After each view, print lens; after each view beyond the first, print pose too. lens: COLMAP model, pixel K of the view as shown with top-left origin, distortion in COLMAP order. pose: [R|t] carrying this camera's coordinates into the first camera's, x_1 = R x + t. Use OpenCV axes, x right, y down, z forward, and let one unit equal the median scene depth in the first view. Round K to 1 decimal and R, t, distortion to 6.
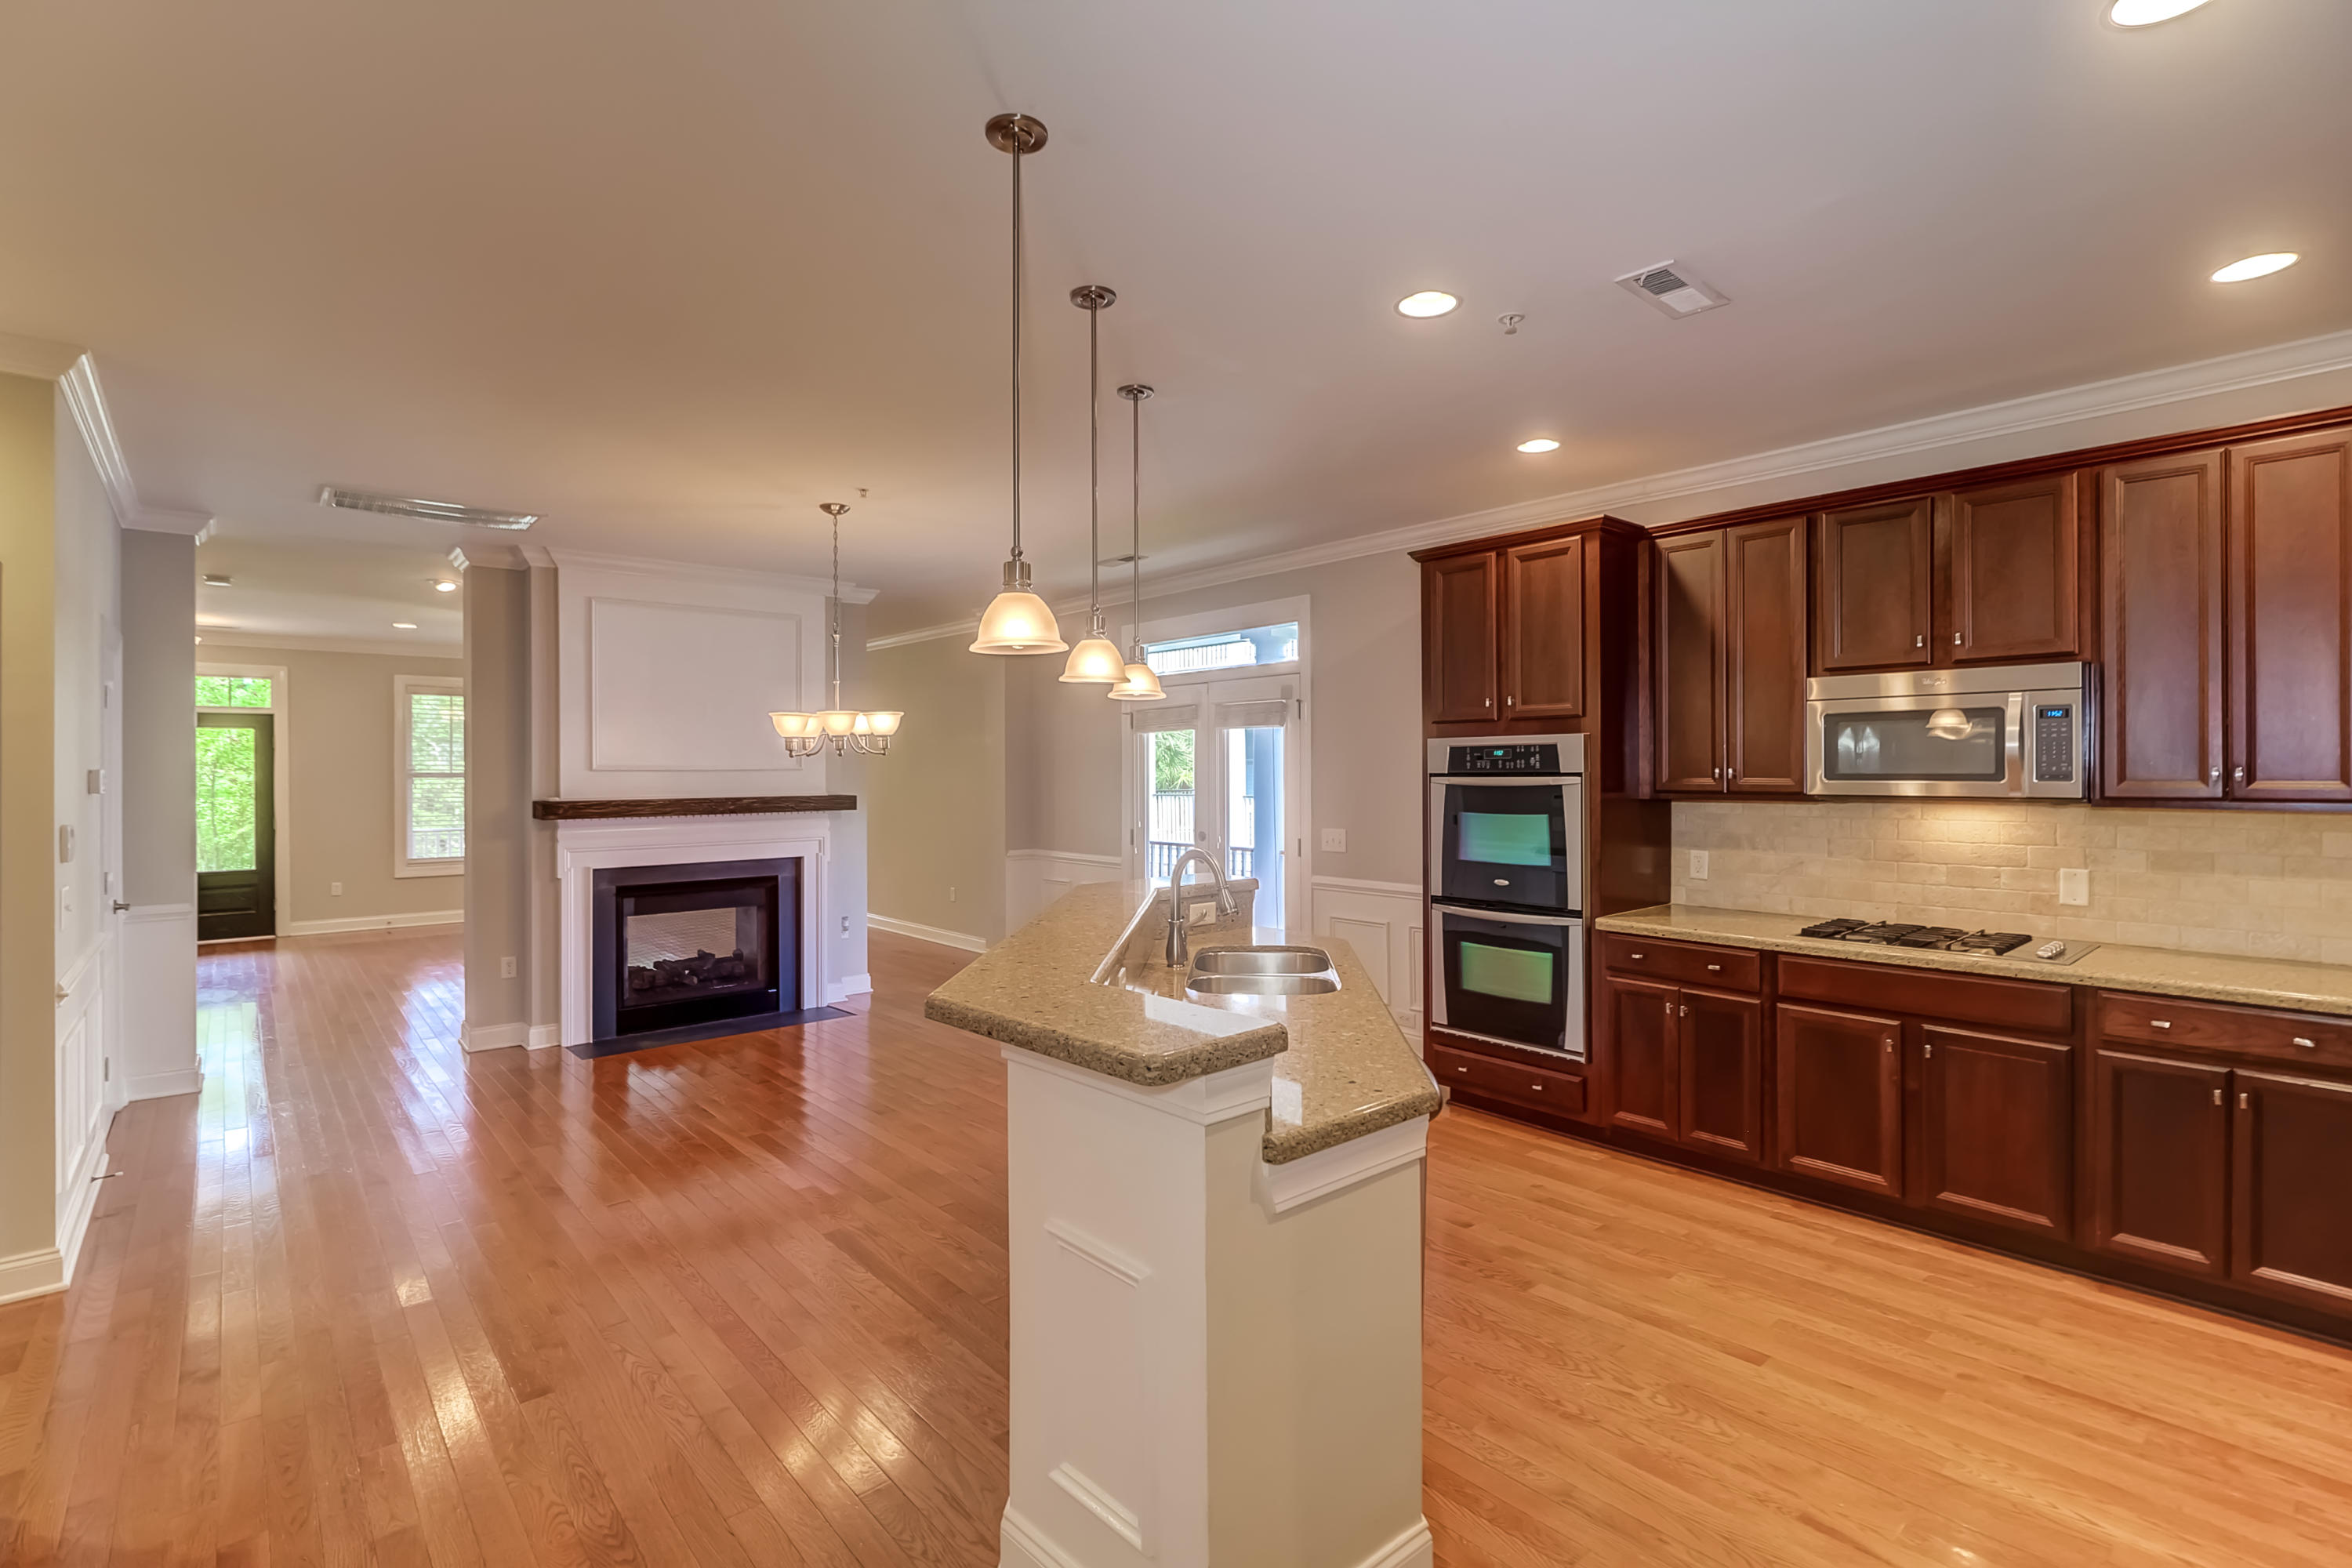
lens RADIAL K [[1070.0, 0, 1170.6], [0, 1070.0, 766.9], [0, 0, 1]] dist [0.002808, -0.003332]
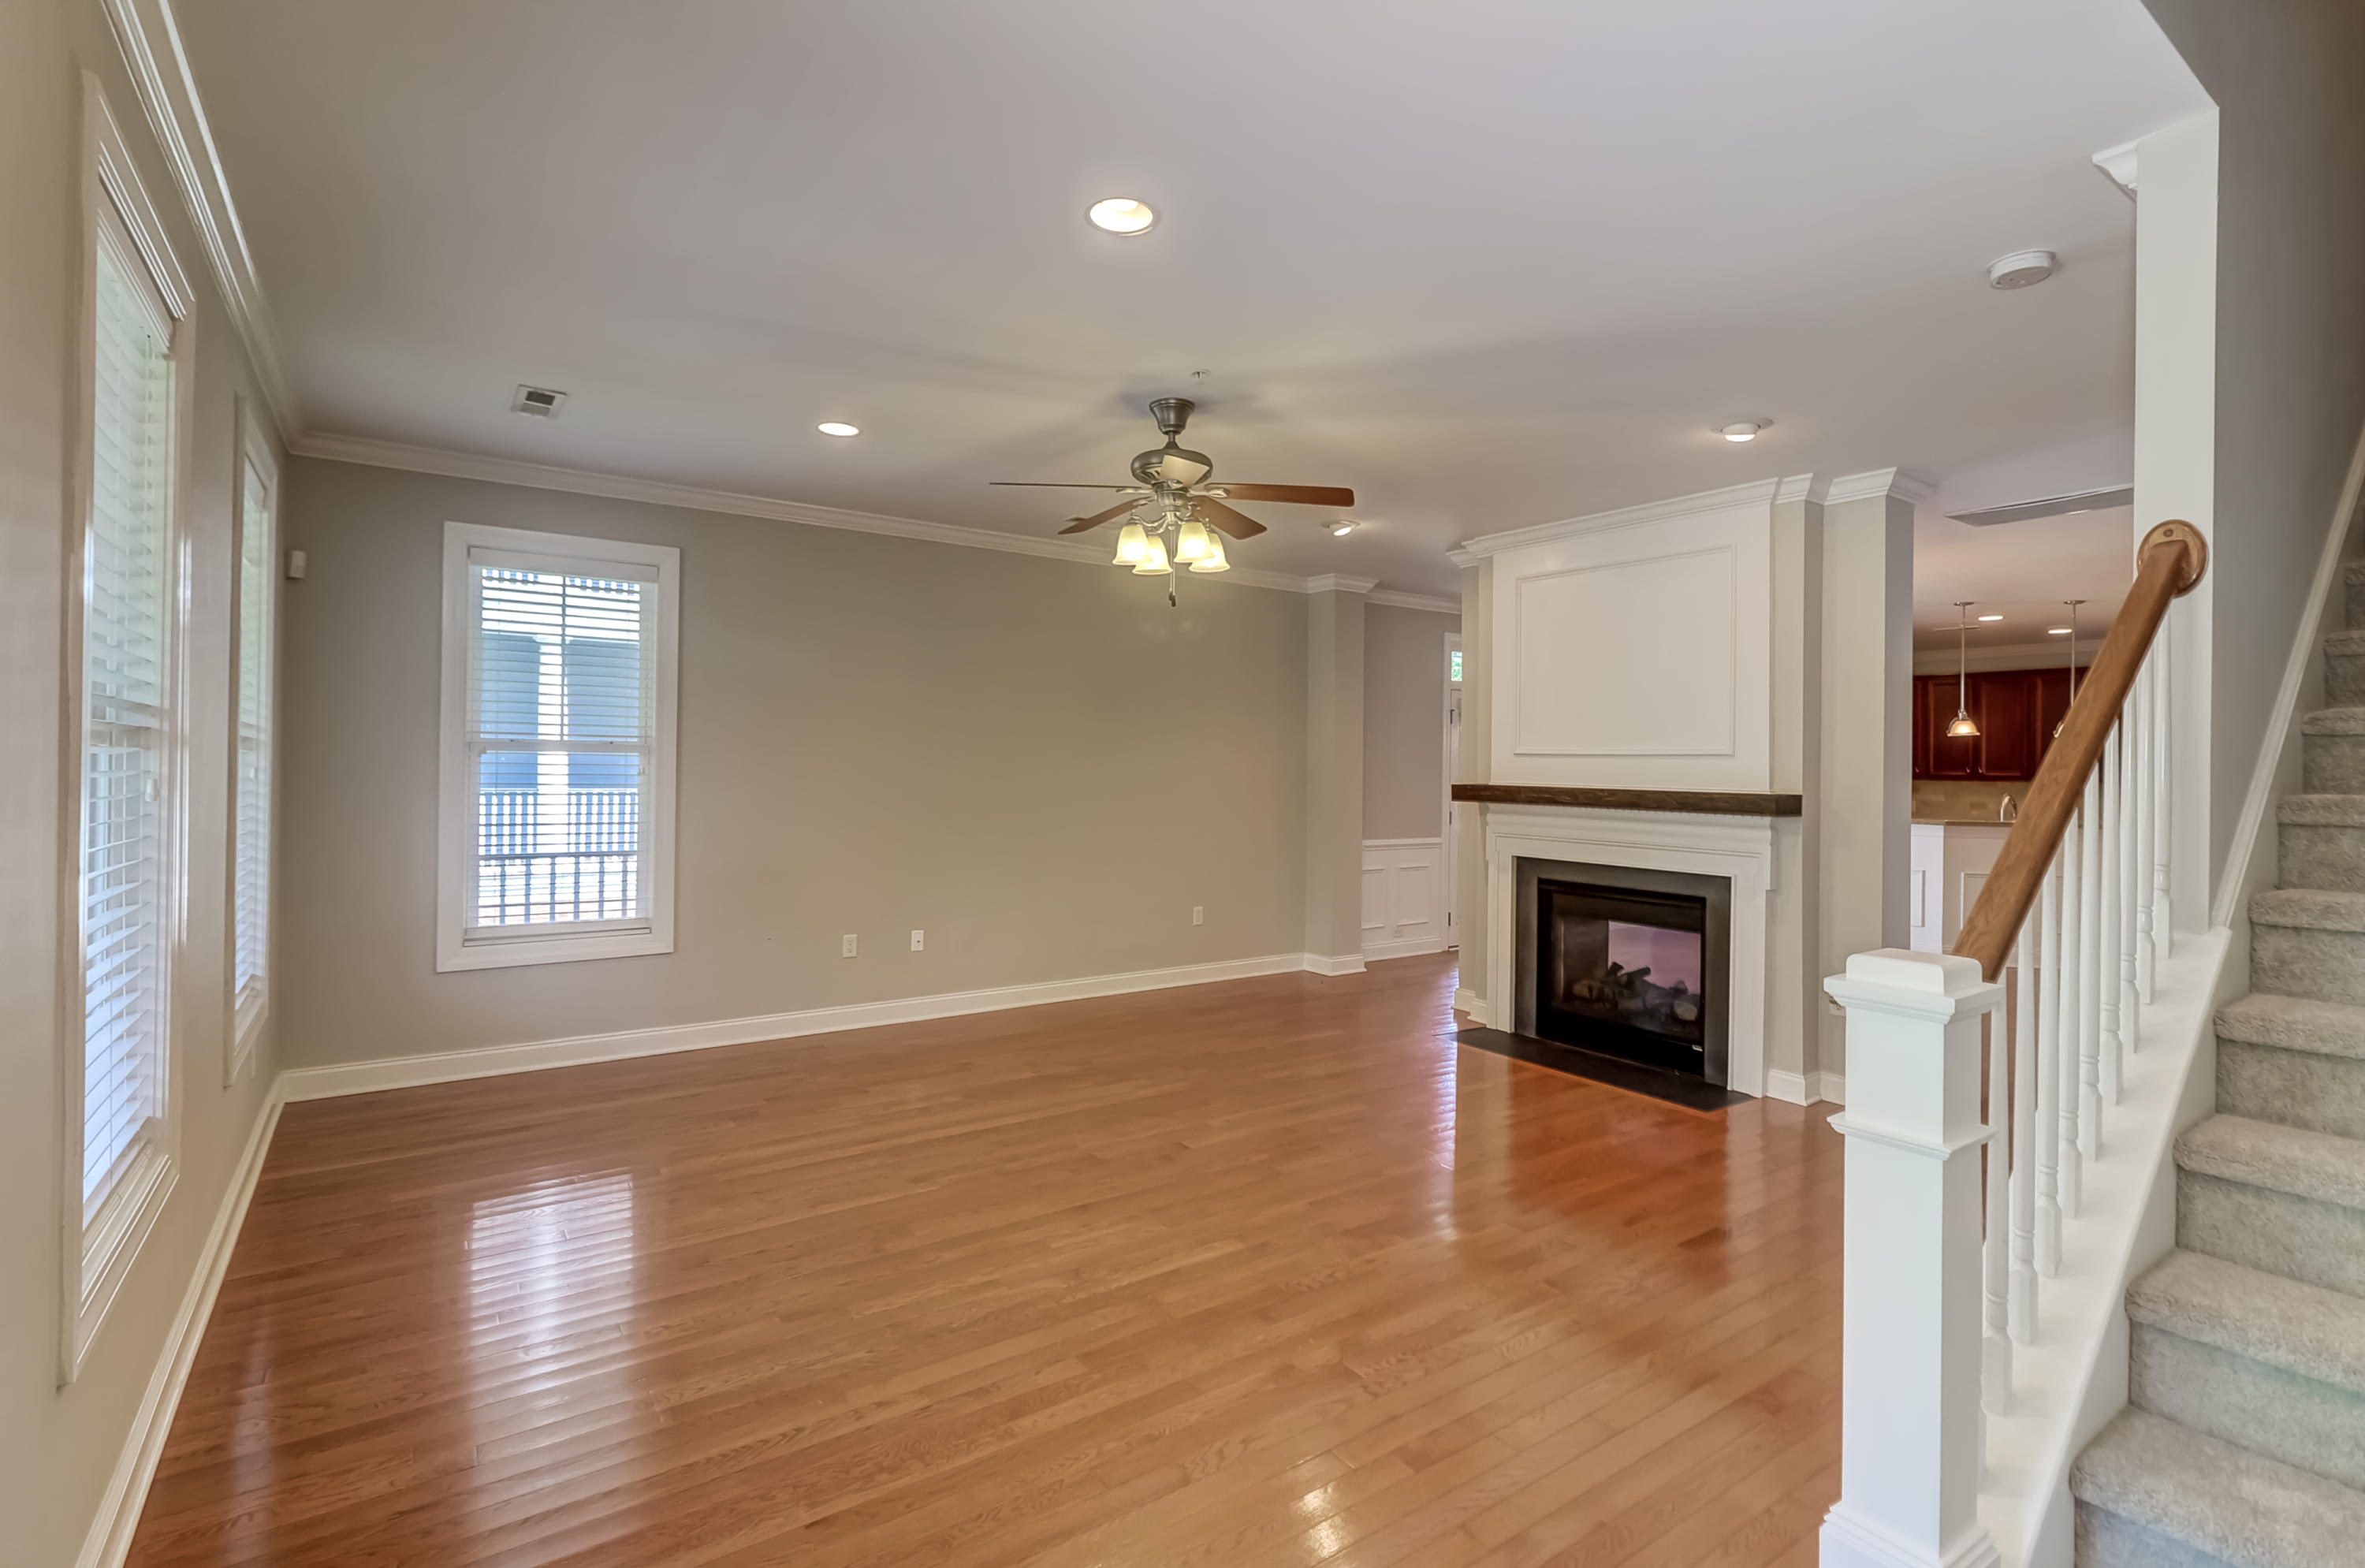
lens RADIAL K [[1076.0, 0, 1177.1], [0, 1076.0, 766.8], [0, 0, 1]] dist [0.002808, -0.003332]
pose [[-0.088774, 0.006820, -0.996028, 0.712805], [-0.008191, 0.999938, 0.007577, 0.014333], [0.996018, 0.008832, -0.088712, 1.232244]]
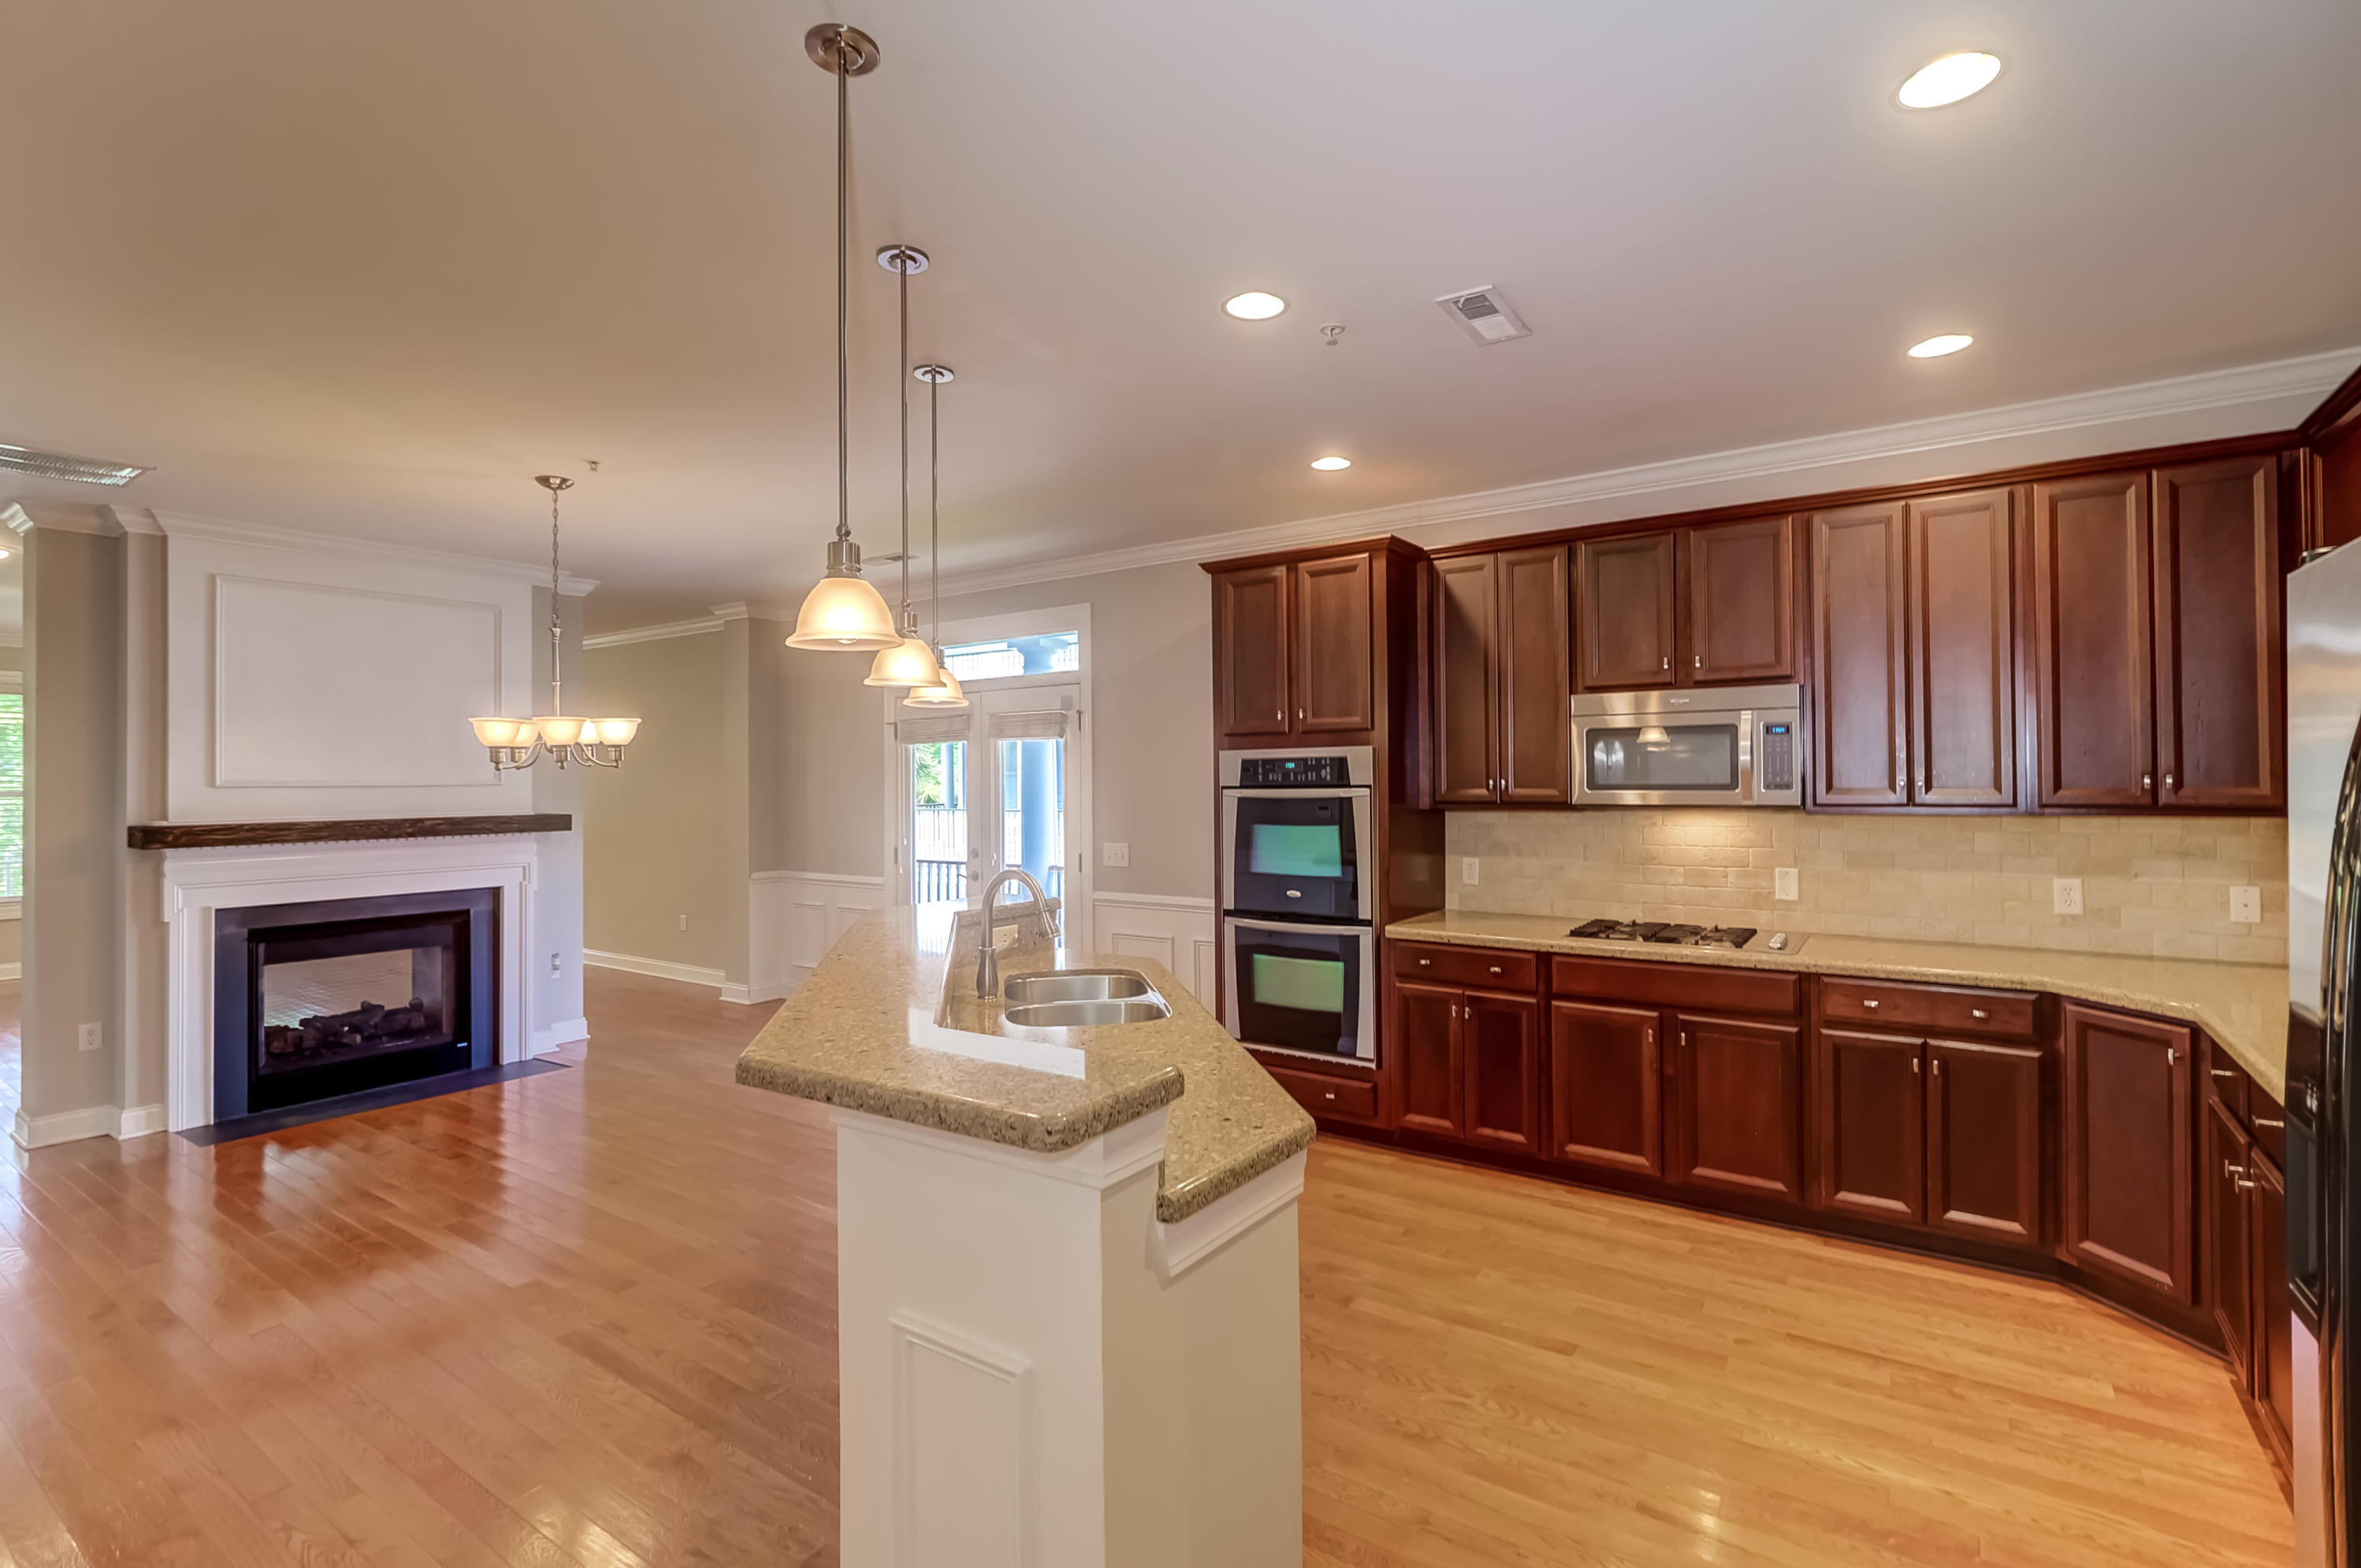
lens RADIAL K [[1074.0, 0, 1175.1], [0, 1074.0, 766.8], [0, 0, 1]] dist [0.002808, -0.003332]
pose [[0.970069, -0.000455, 0.242831, -0.051819], [0.003421, 0.999925, -0.011795, -0.000103], [-0.242807, 0.012272, 0.969997, 0.053952]]
